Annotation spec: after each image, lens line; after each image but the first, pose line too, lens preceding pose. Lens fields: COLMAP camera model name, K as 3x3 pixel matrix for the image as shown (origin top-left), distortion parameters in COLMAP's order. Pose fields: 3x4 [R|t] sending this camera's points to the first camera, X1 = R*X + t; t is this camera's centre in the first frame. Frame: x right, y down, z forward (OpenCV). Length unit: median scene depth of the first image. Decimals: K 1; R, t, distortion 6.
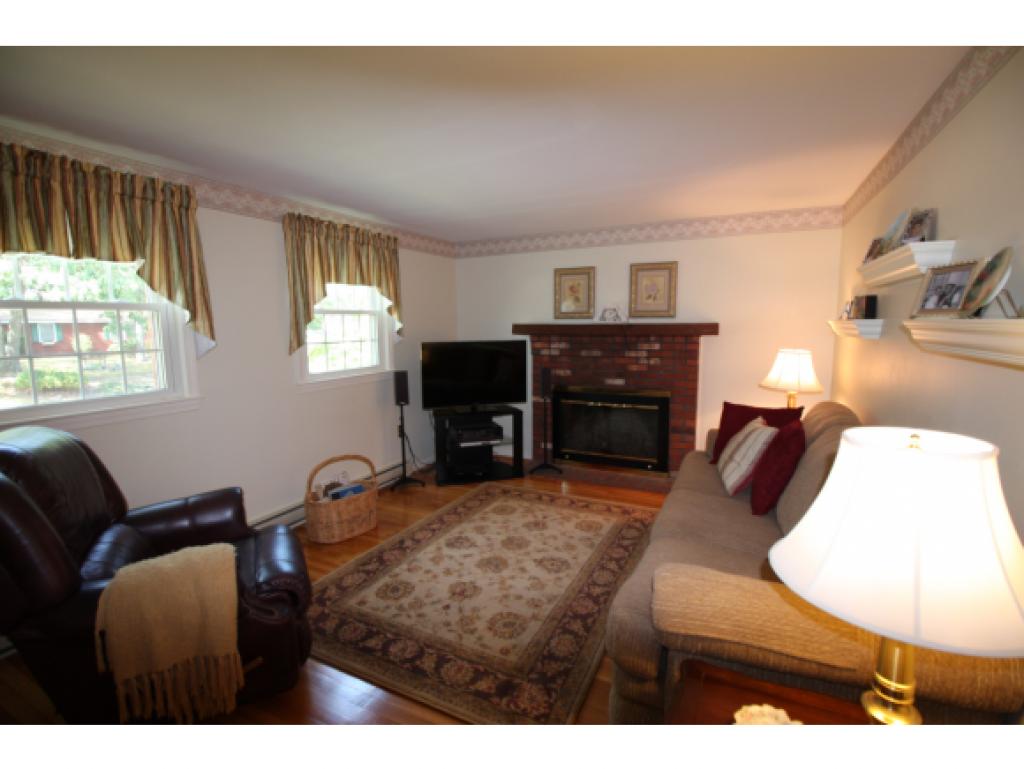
lens RADIAL K [[481.6, 0, 514.2], [0, 481.6, 386.7], [0, 0, 1]] dist [-0.008253, -0.000657]
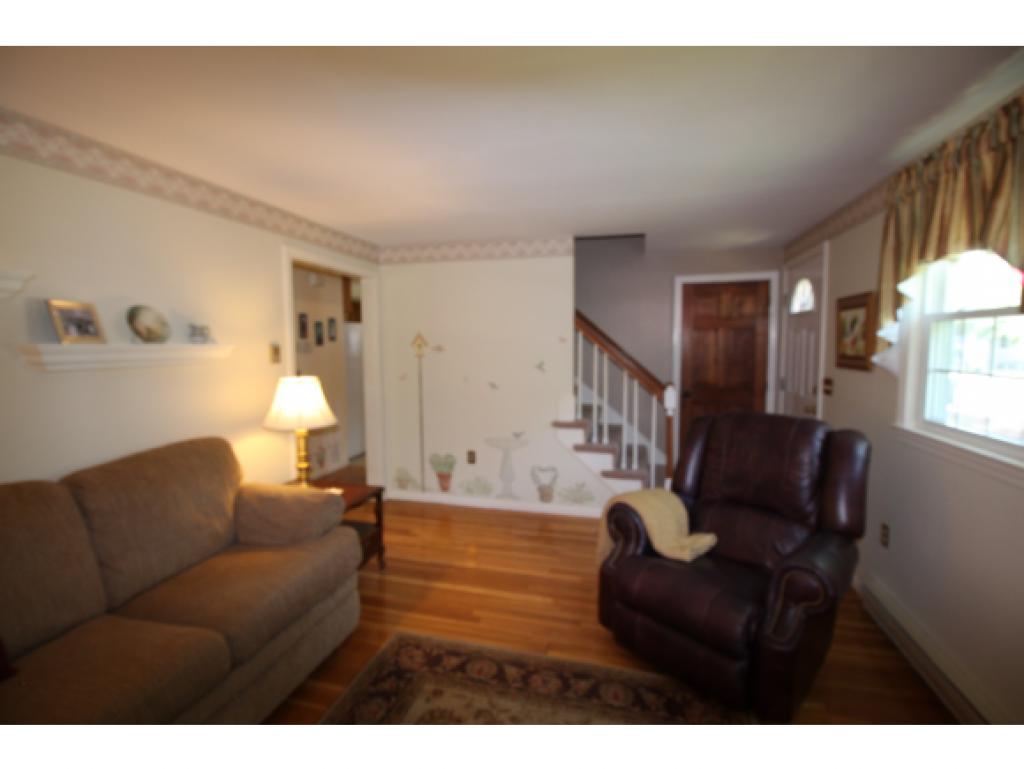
lens RADIAL K [[481.6, 0, 507.5], [0, 481.6, 378.0], [0, 0, 1]] dist [-0.008253, -0.000657]
pose [[-0.980892, 0.022051, -0.193298, 0.007485], [-0.017637, 0.979386, 0.201228, -0.116311], [0.193750, 0.200792, -0.960283, 0.871462]]
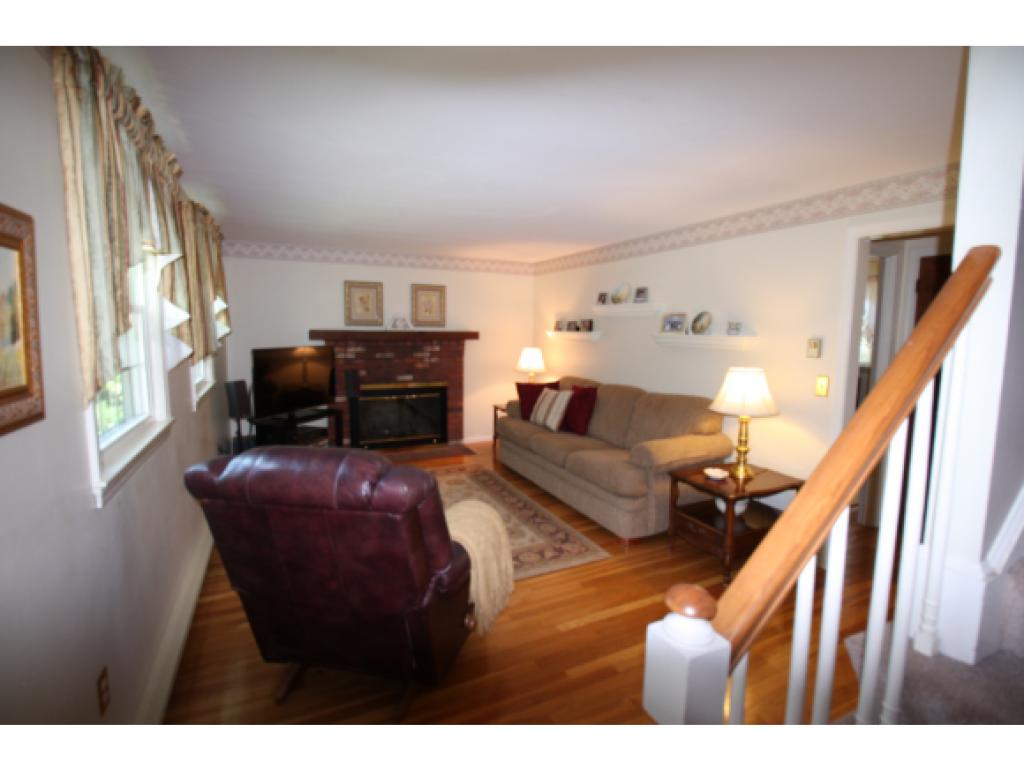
lens RADIAL K [[481.6, 0, 508.8], [0, 481.6, 386.8], [0, 0, 1]] dist [-0.008253, -0.000657]
pose [[0.619553, -0.079985, 0.780869, -0.611185], [0.084935, 0.995785, 0.034610, -0.007651], [-0.780346, 0.044880, 0.623735, 0.025297]]
